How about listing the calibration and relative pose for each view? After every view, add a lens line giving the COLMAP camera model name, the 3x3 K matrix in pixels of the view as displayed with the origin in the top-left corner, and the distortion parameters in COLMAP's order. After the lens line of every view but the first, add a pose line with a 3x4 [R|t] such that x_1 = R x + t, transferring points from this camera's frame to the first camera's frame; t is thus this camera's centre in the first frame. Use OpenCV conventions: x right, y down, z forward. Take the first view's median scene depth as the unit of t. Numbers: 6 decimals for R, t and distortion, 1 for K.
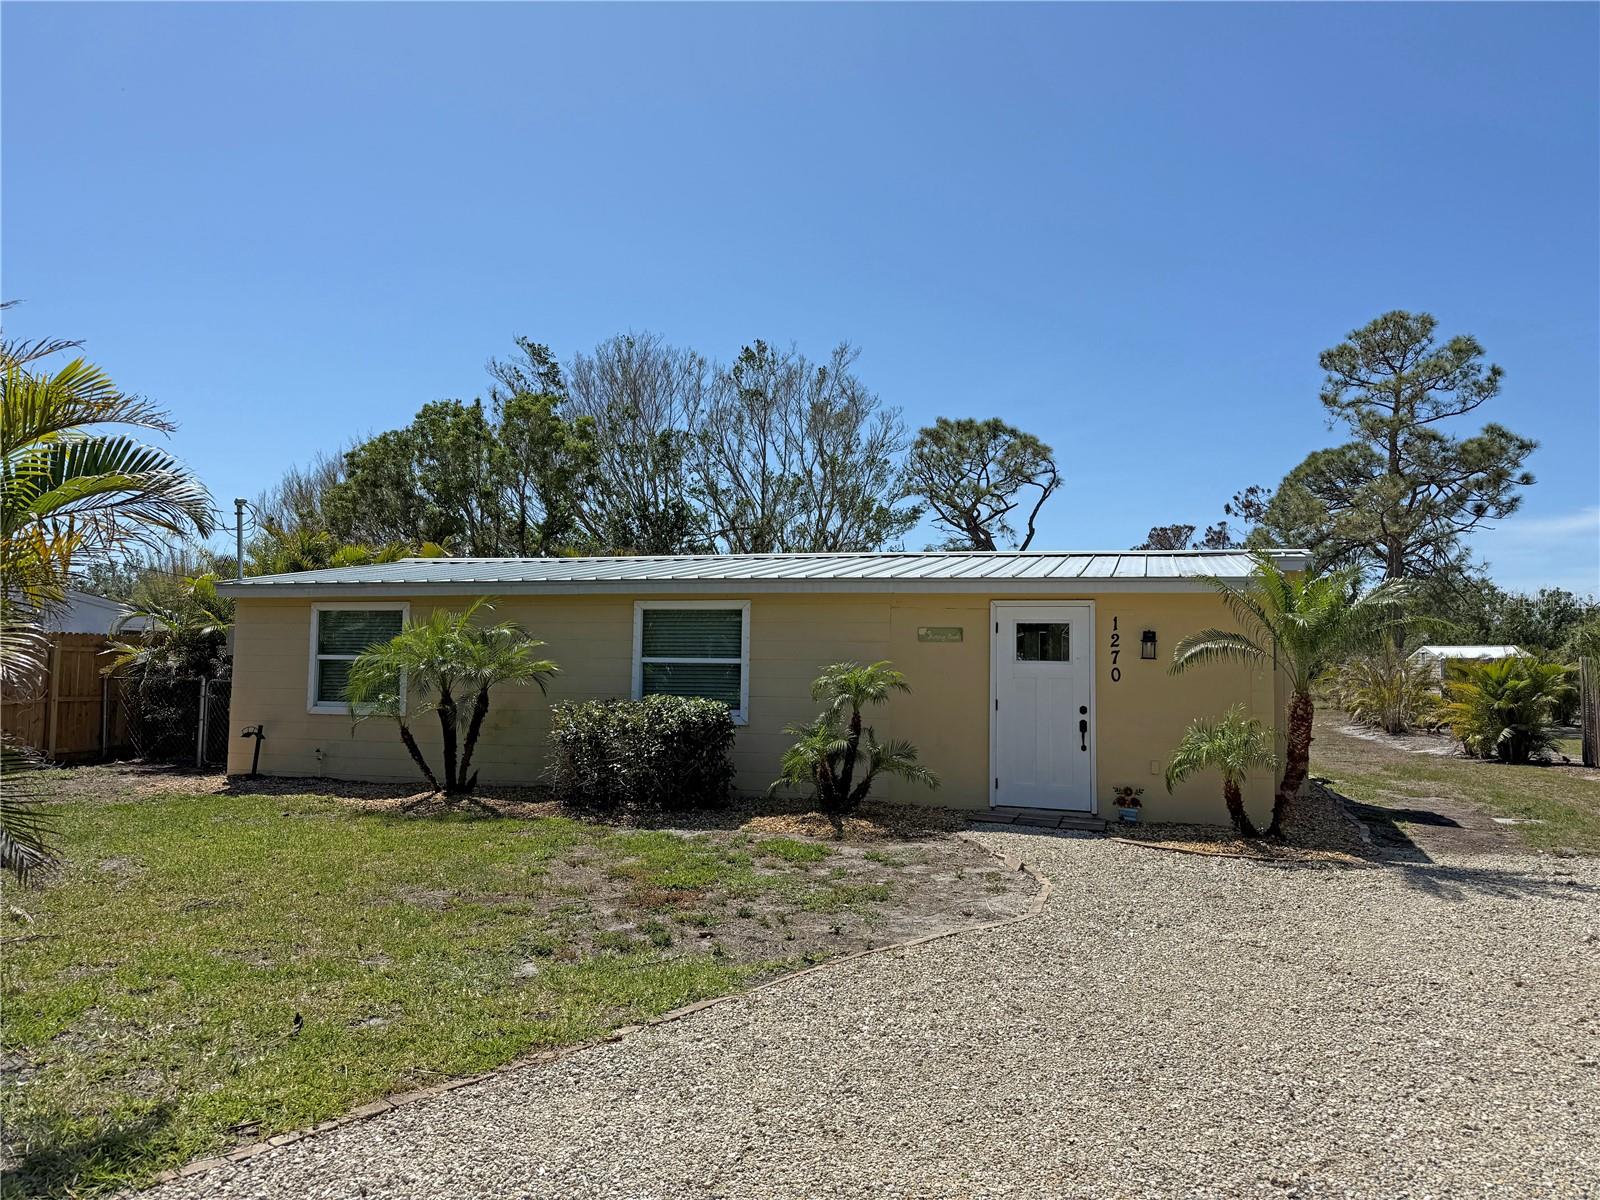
lens RADIAL K [[1111.4, 0, 792.3], [0, 1111.4, 605.2], [0, 0, 1]] dist [0.062486, -0.076035]
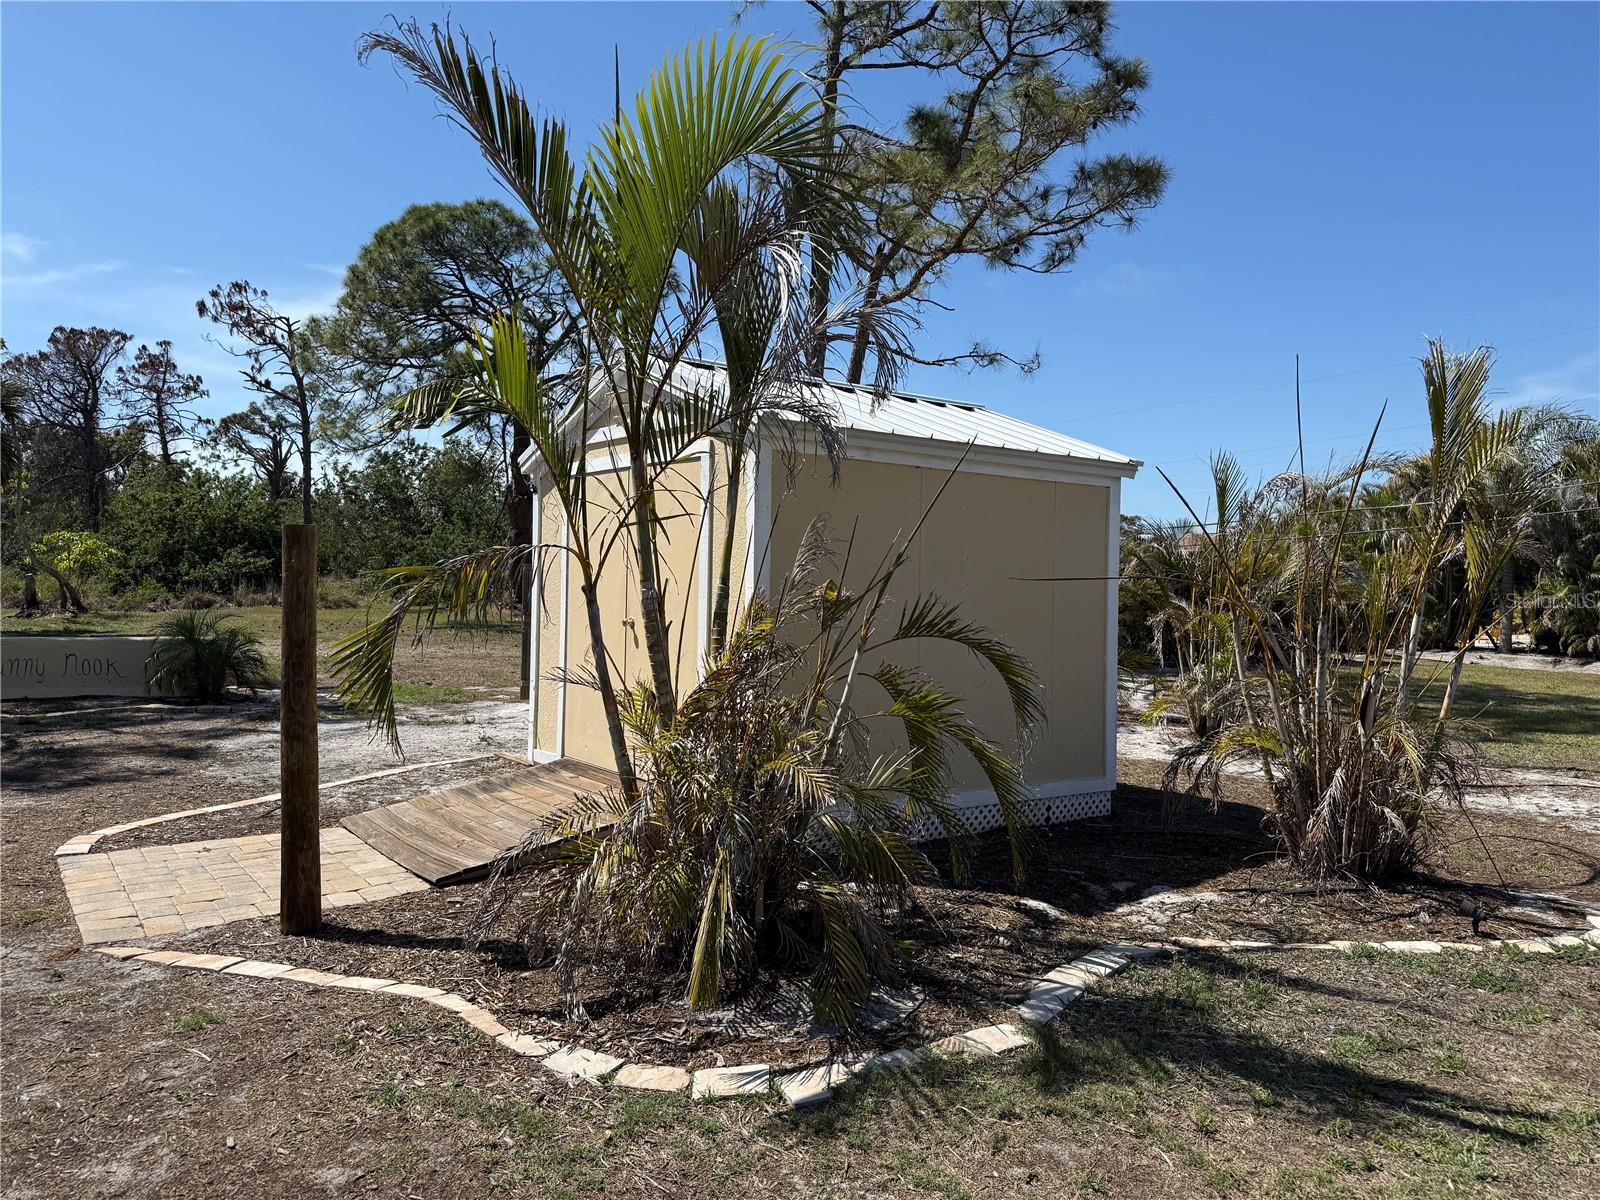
lens RADIAL K [[1111.4, 0, 812.5], [0, 1111.4, 609.2], [0, 0, 1]] dist [0.062486, -0.076035]
pose [[0.573783, -0.026580, 0.818576, 0.120631], [-0.054003, 0.996070, 0.070197, 0.040843], [-0.817225, -0.084484, 0.570093, 0.673158]]
